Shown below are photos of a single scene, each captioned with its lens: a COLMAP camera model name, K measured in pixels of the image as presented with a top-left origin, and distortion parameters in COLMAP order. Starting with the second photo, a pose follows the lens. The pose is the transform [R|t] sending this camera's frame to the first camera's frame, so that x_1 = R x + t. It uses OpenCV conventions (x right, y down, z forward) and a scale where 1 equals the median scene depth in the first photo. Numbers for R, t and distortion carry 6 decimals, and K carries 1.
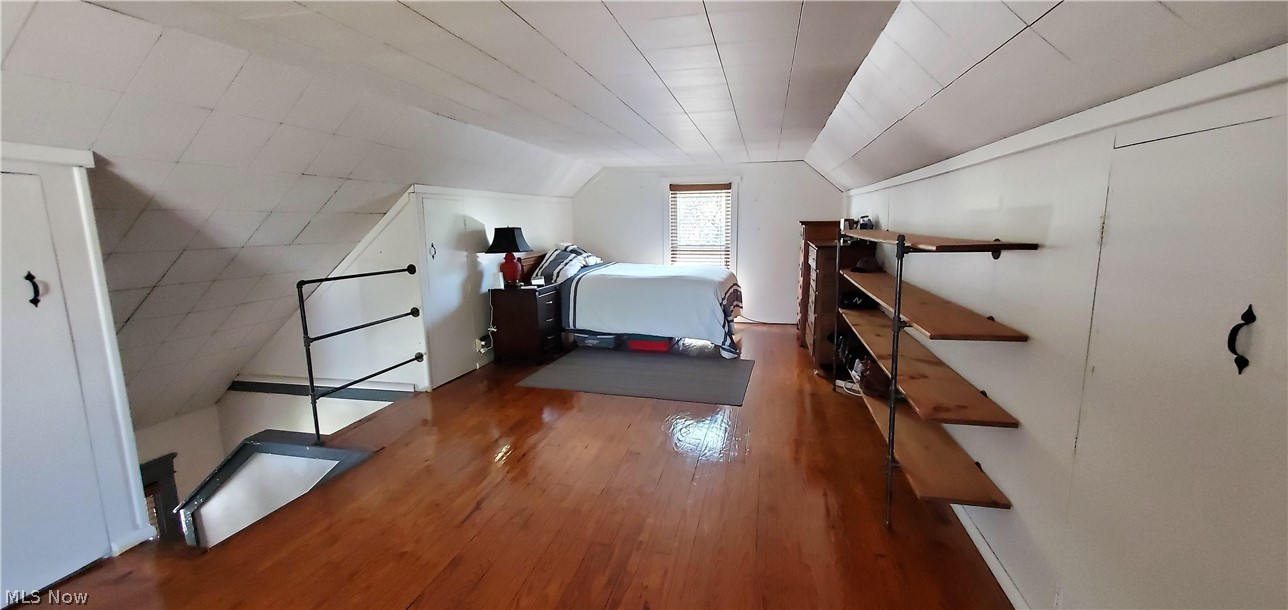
lens RADIAL K [[516.9, 0, 644.4], [0, 516.9, 305.6], [0, 0, 1]] dist [0.009536, -0.002392]
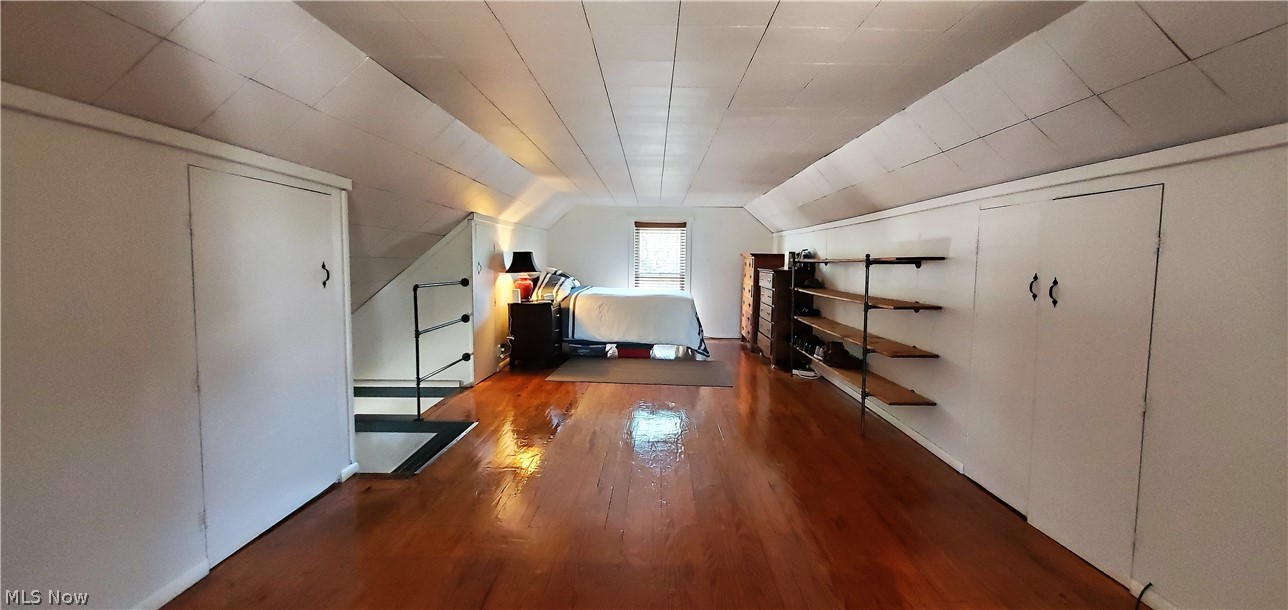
lens RADIAL K [[516.9, 0, 645.9], [0, 516.9, 301.4], [0, 0, 1]] dist [0.009536, -0.002392]
pose [[0.978323, 0.006491, 0.206985, -0.230012], [0.010625, 0.996619, -0.081476, 0.060789], [-0.206814, 0.081909, 0.974946, -0.200456]]
